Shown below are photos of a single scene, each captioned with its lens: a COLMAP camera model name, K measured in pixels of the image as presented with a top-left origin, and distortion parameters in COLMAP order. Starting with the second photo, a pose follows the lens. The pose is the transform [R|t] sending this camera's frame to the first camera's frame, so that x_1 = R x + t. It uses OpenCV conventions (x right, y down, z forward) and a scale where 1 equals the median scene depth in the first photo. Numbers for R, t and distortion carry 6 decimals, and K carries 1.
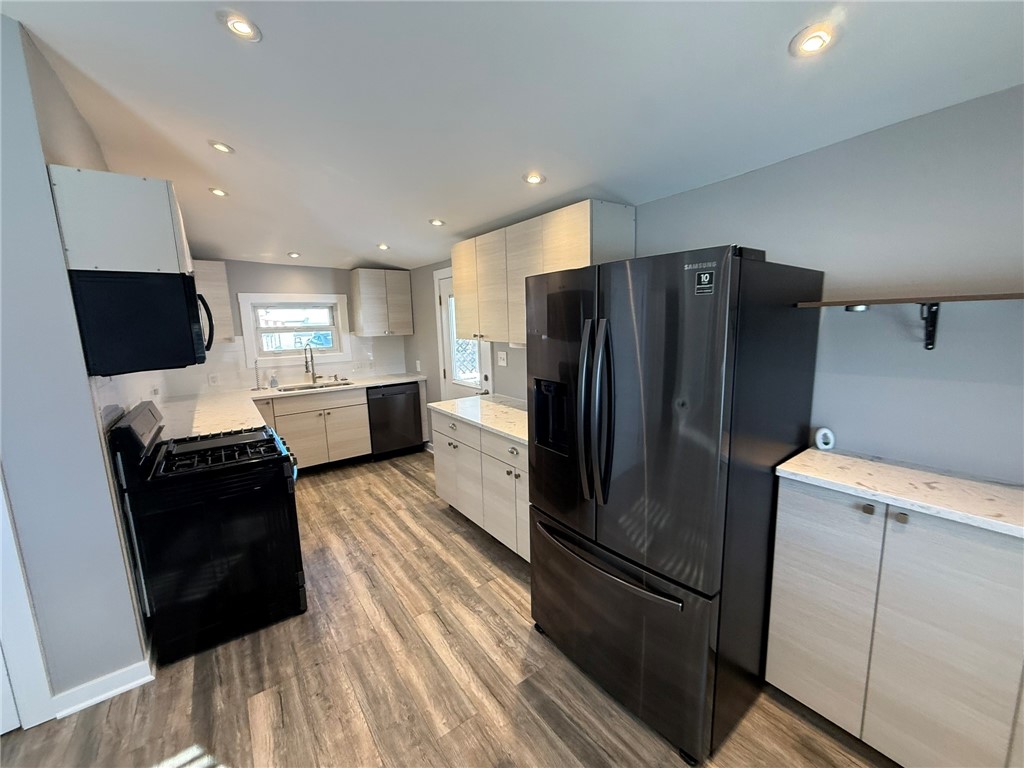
lens RADIAL K [[404.5, 0, 507.6], [0, 404.5, 380.3], [0, 0, 1]] dist [-0.001413, -0.000076]
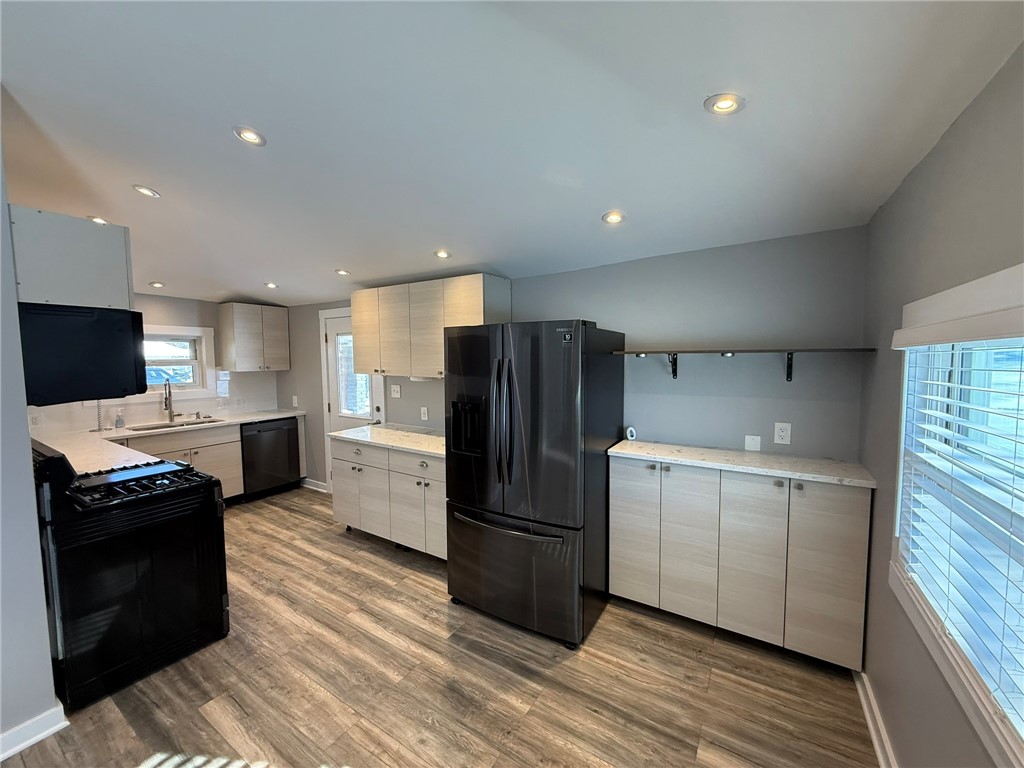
lens RADIAL K [[404.5, 0, 507.2], [0, 404.5, 380.8], [0, 0, 1]] dist [-0.001413, -0.000076]
pose [[0.932496, -0.001979, 0.361176, -0.220492], [0.035273, 0.995704, -0.085614, 0.043242], [-0.359455, 0.092575, 0.928559, -0.289341]]
